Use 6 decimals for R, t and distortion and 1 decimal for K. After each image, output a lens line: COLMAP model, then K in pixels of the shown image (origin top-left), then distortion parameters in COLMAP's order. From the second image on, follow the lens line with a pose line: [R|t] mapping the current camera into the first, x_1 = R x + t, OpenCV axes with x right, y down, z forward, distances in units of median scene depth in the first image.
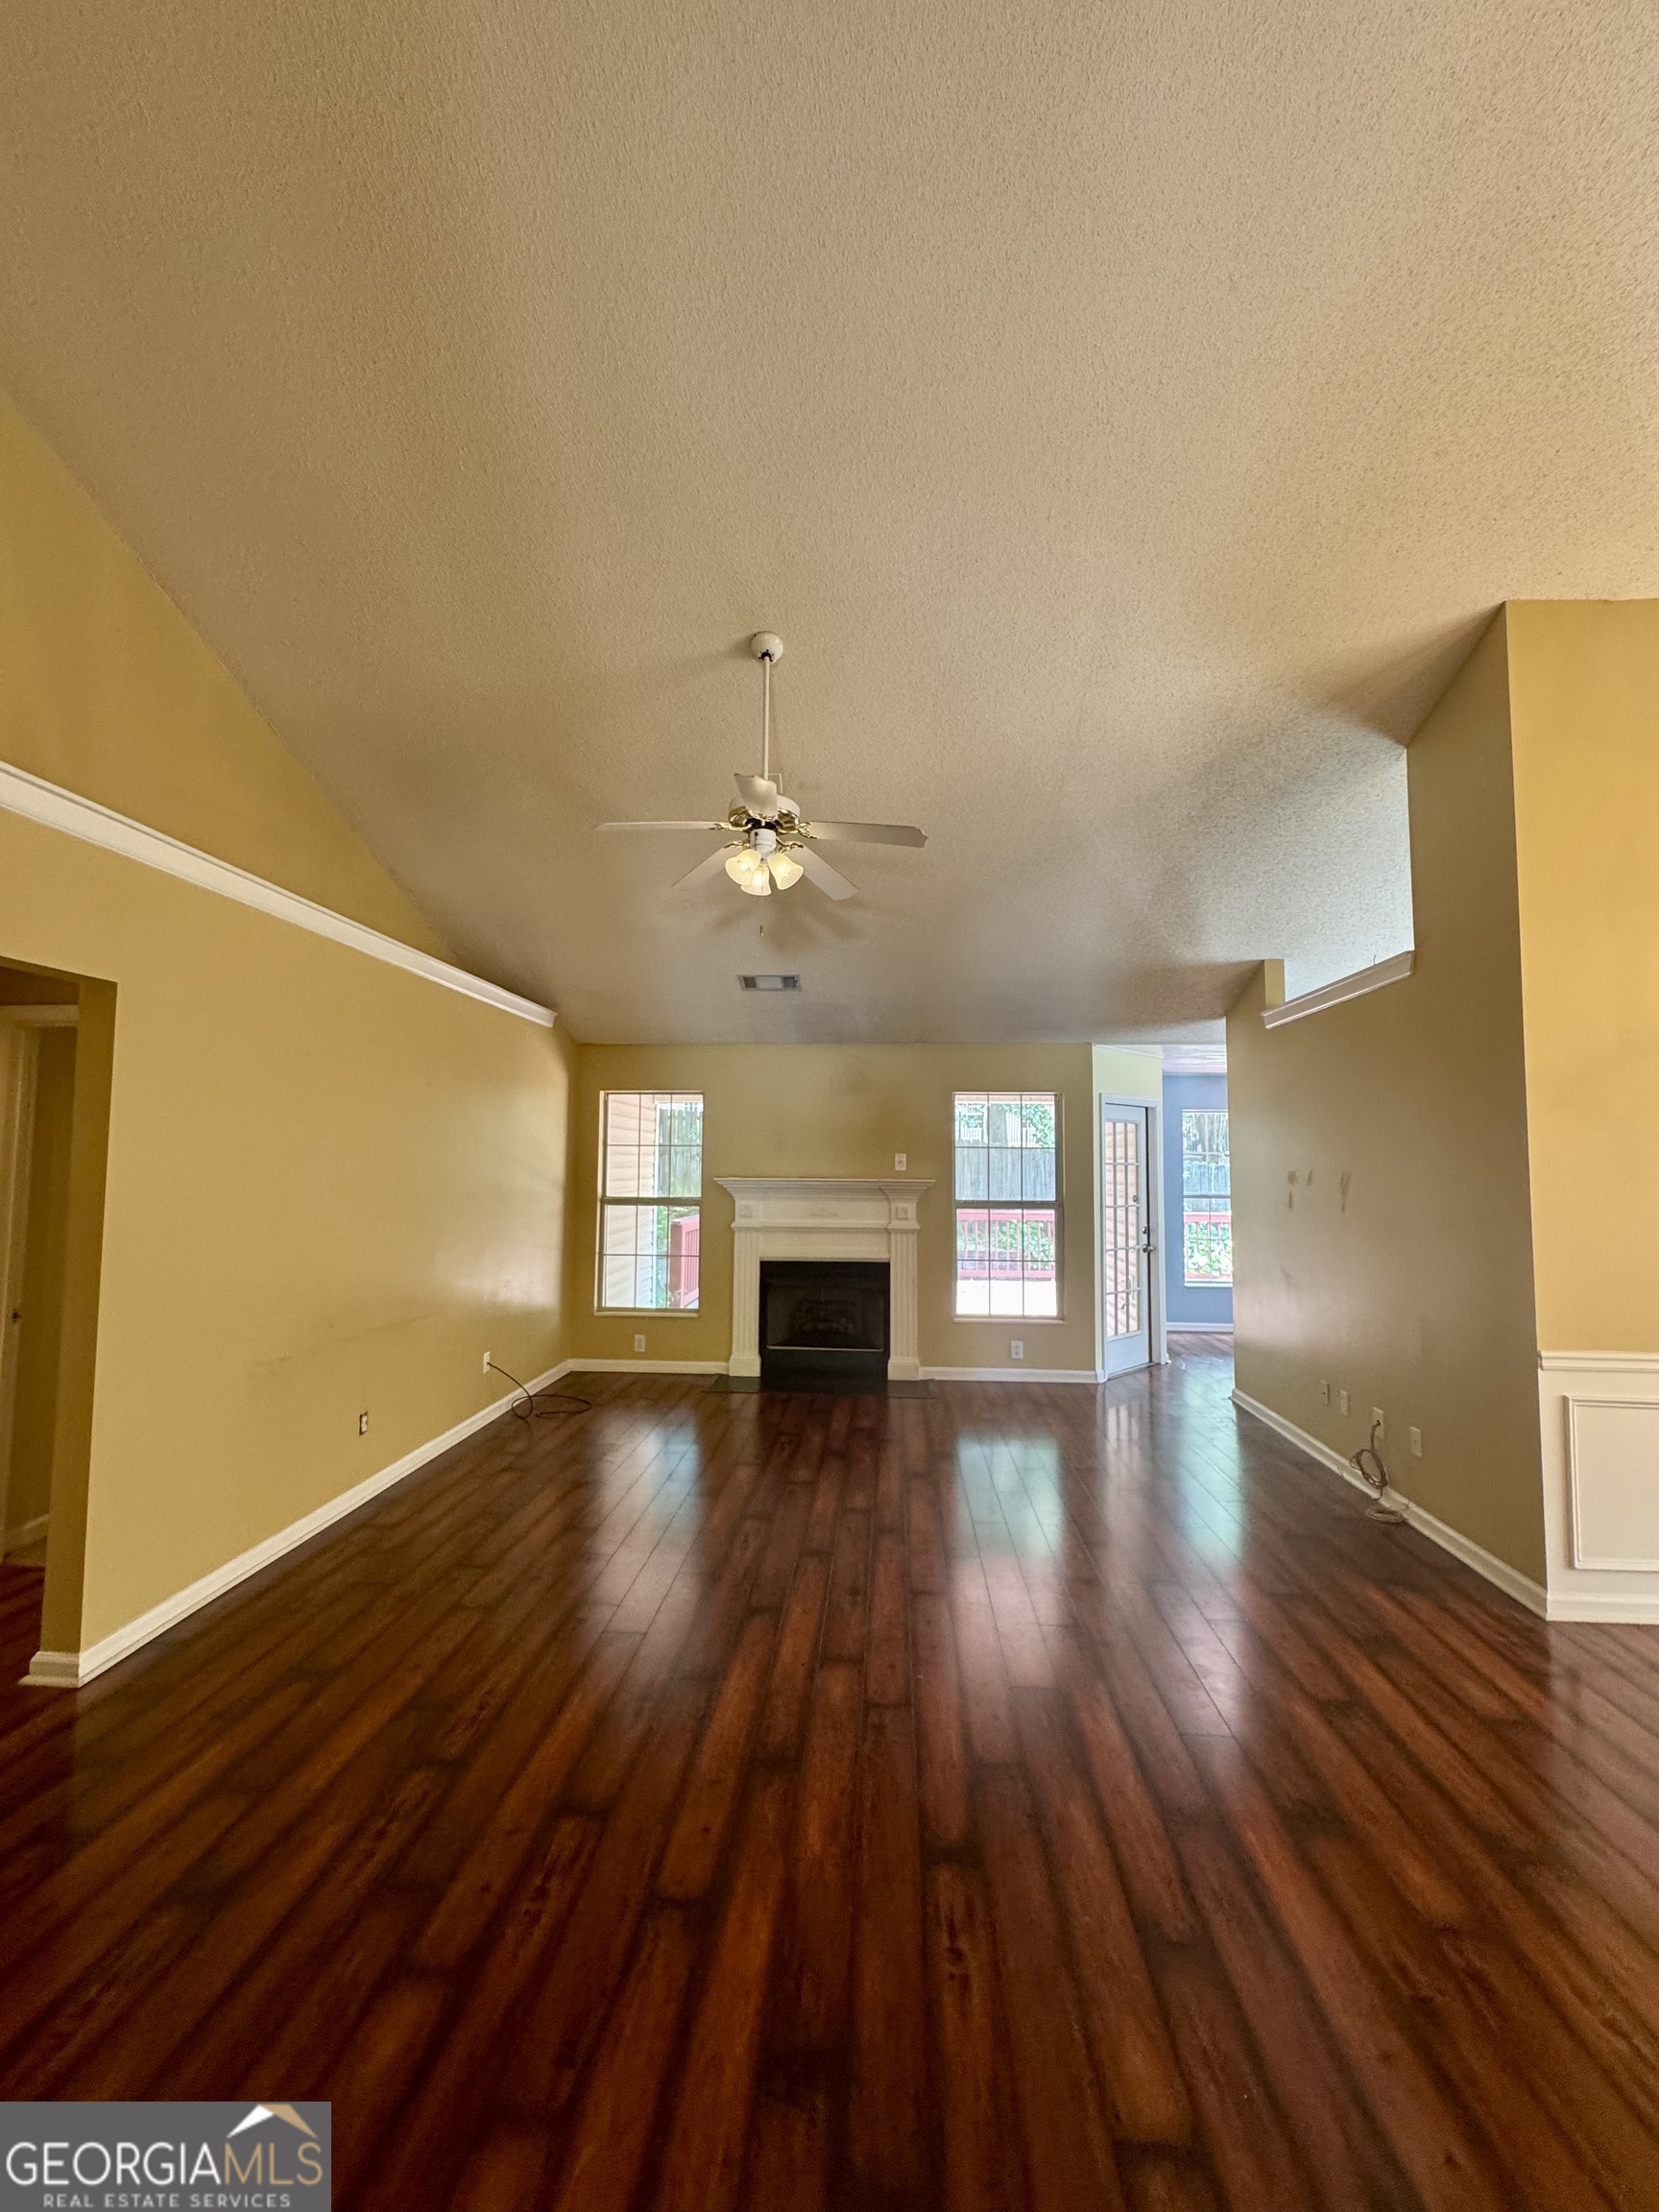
lens RADIAL K [[886.7, 0, 830.7], [0, 886.7, 1103.8], [0, 0, 1]] dist [-0.002315, 0.000170]
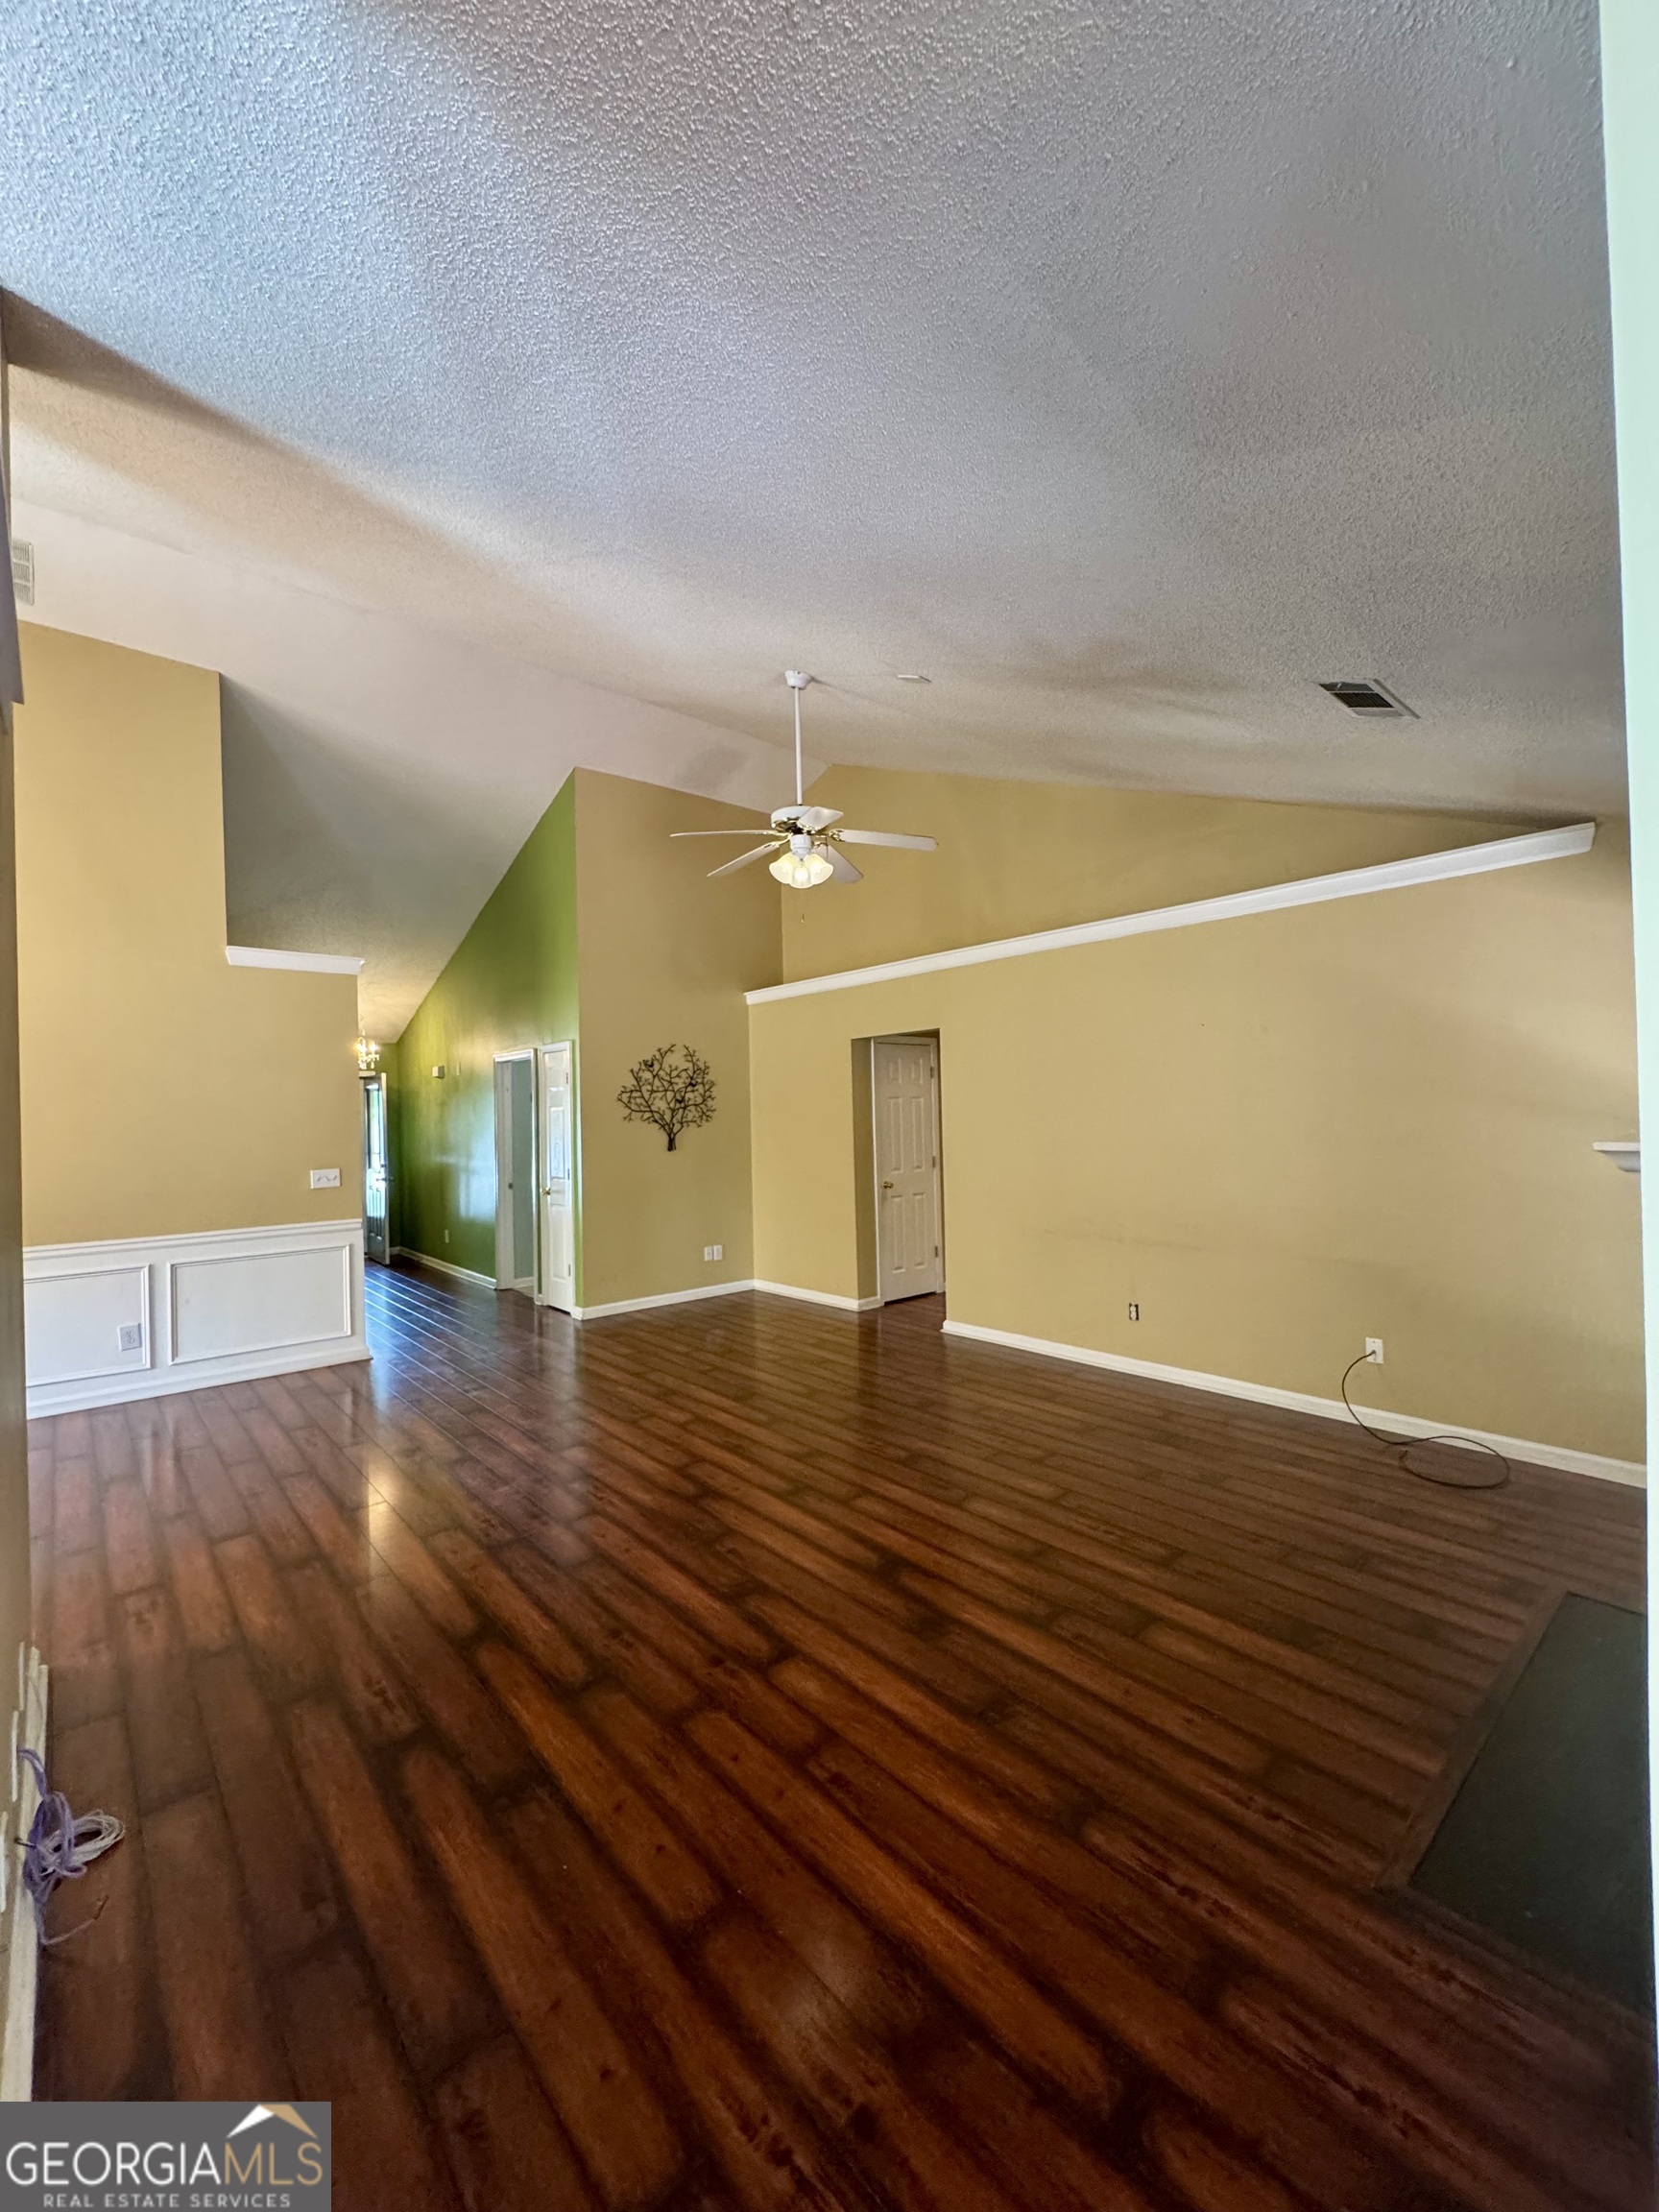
lens RADIAL K [[886.5, 0, 831.8], [0, 886.5, 1105.5], [0, 0, 1]] dist [-0.001617, 0.000418]
pose [[-0.703656, 0.001758, -0.710539, 0.768250], [0.065523, 0.995896, -0.062425, 0.141064], [0.707513, -0.090483, -0.700883, 1.870742]]
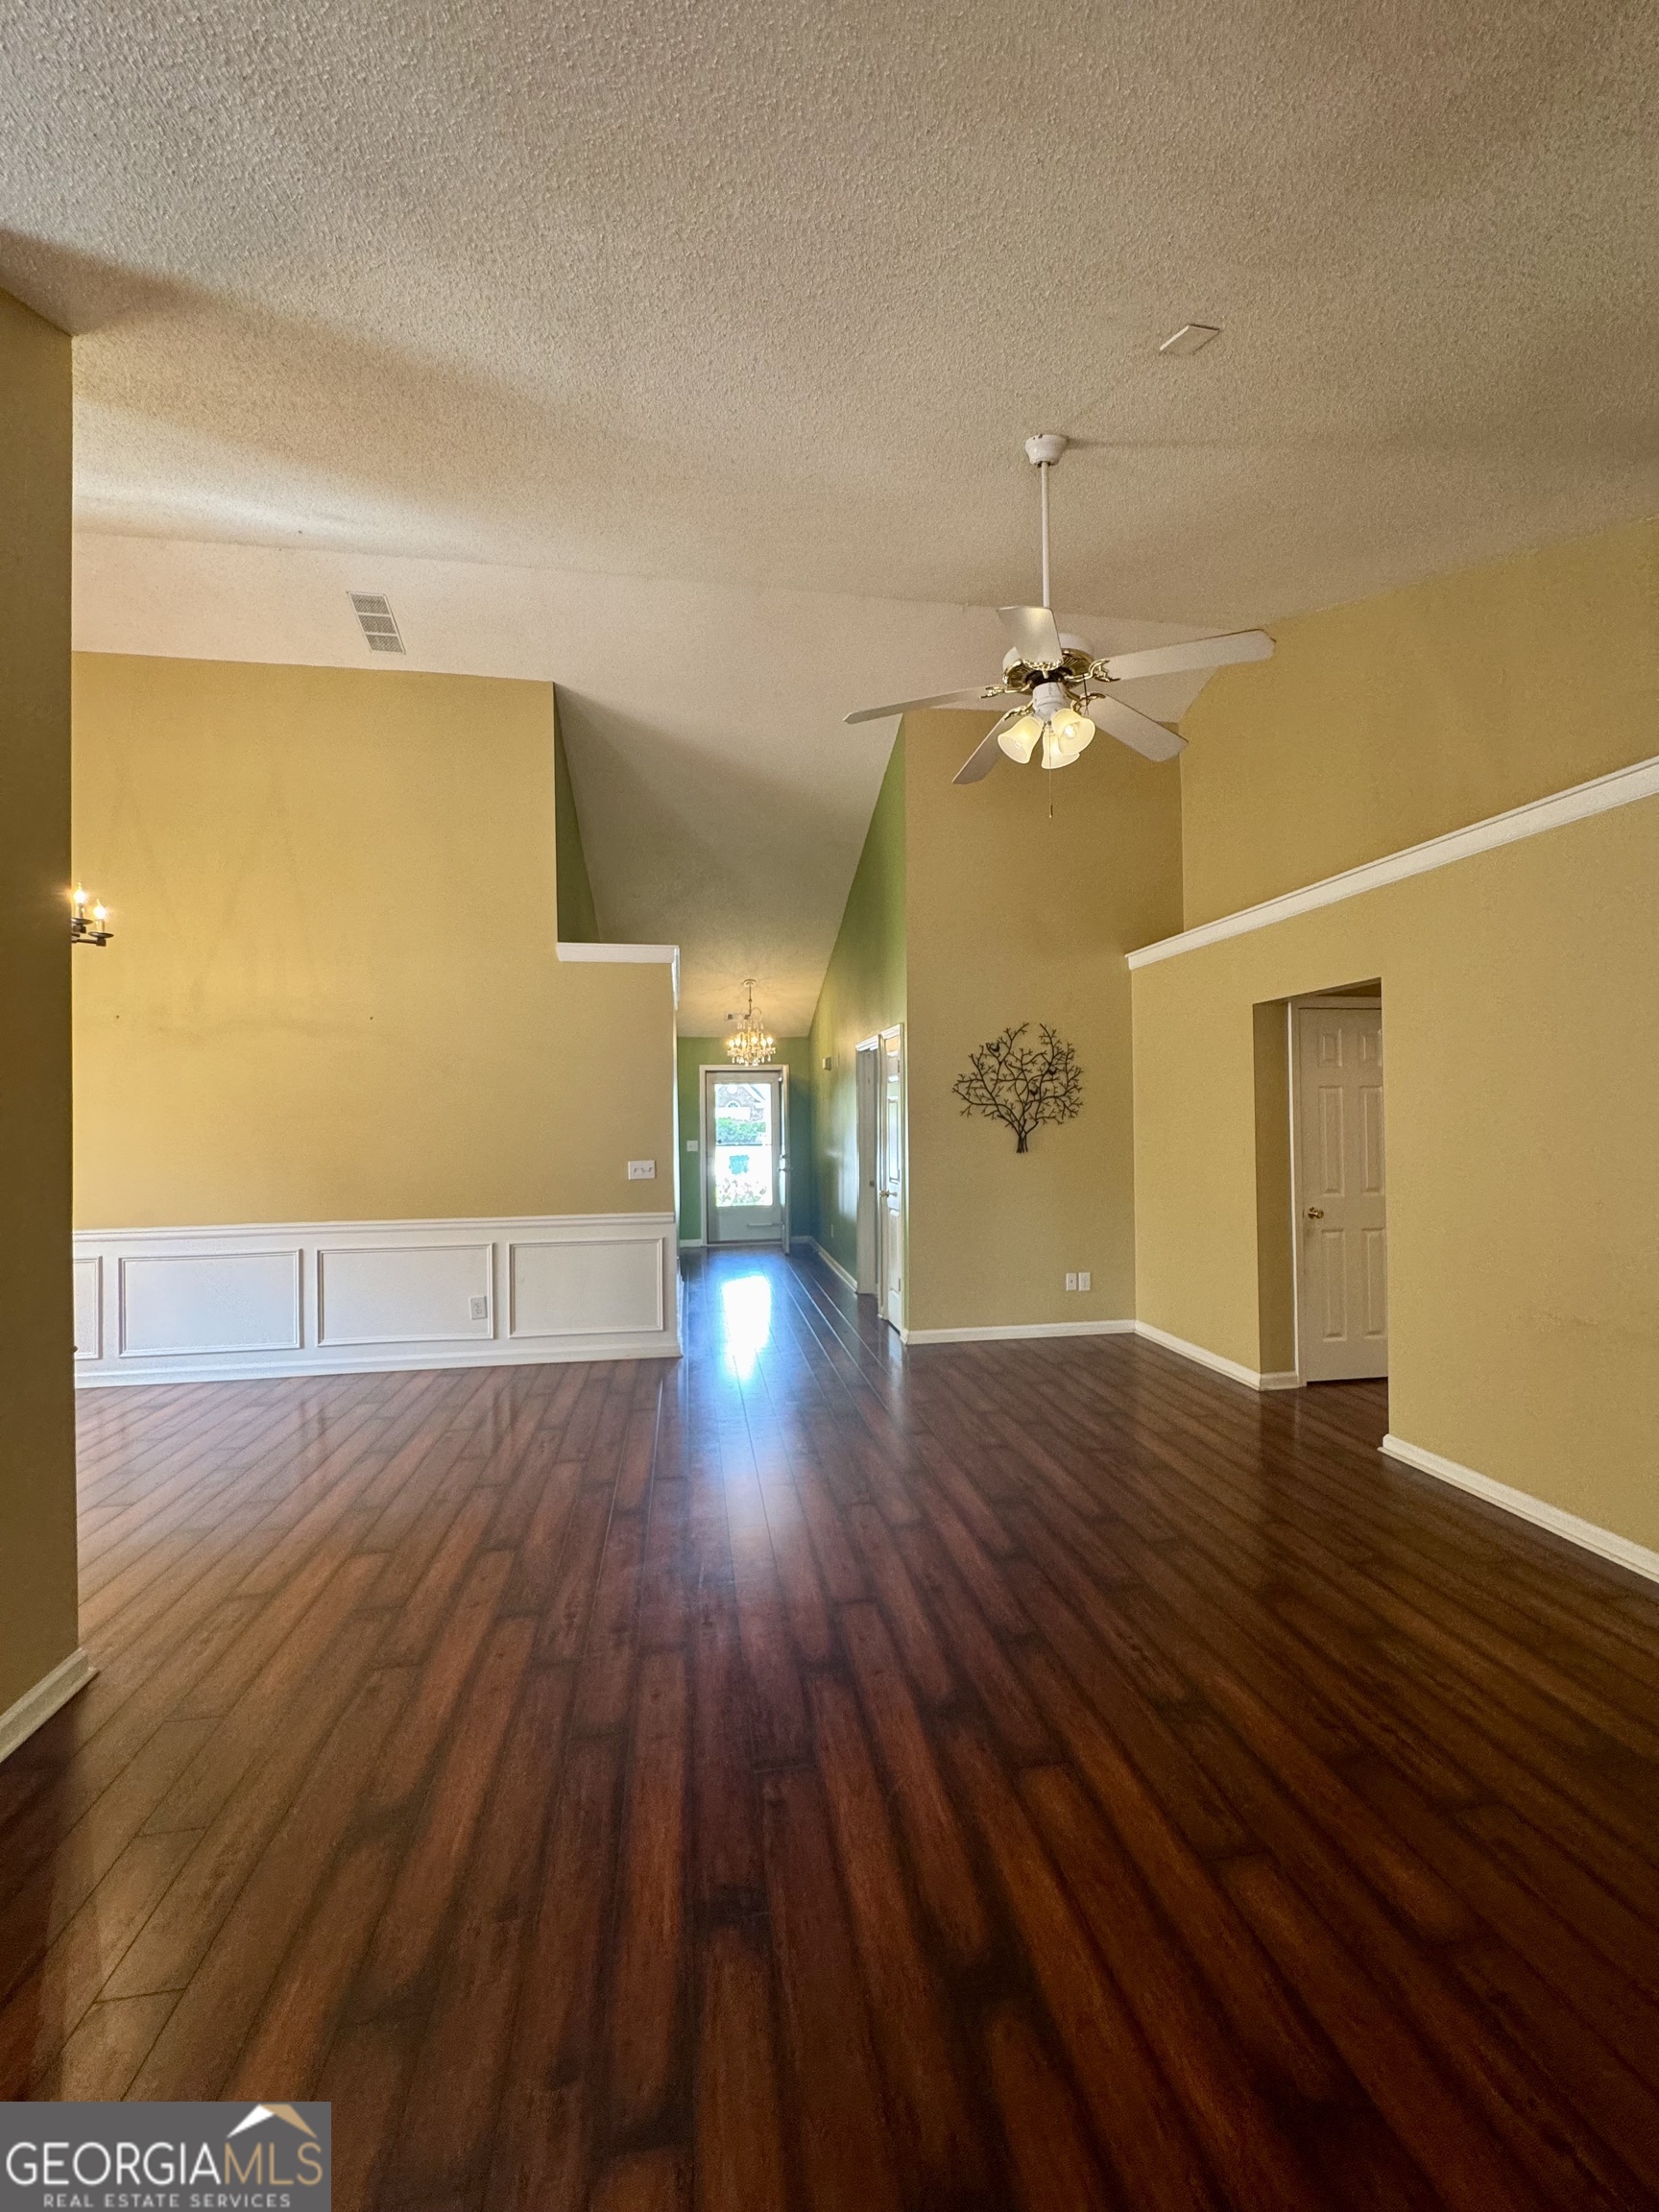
lens RADIAL K [[886.1, 0, 832.2], [0, 886.1, 1104.8], [0, 0, 1]] dist [-0.004767, -0.000104]
pose [[-0.973027, 0.000120, -0.230692, 0.302227], [0.019386, 0.996505, -0.081249, 0.131975], [0.229876, -0.083529, -0.969629, 1.718523]]
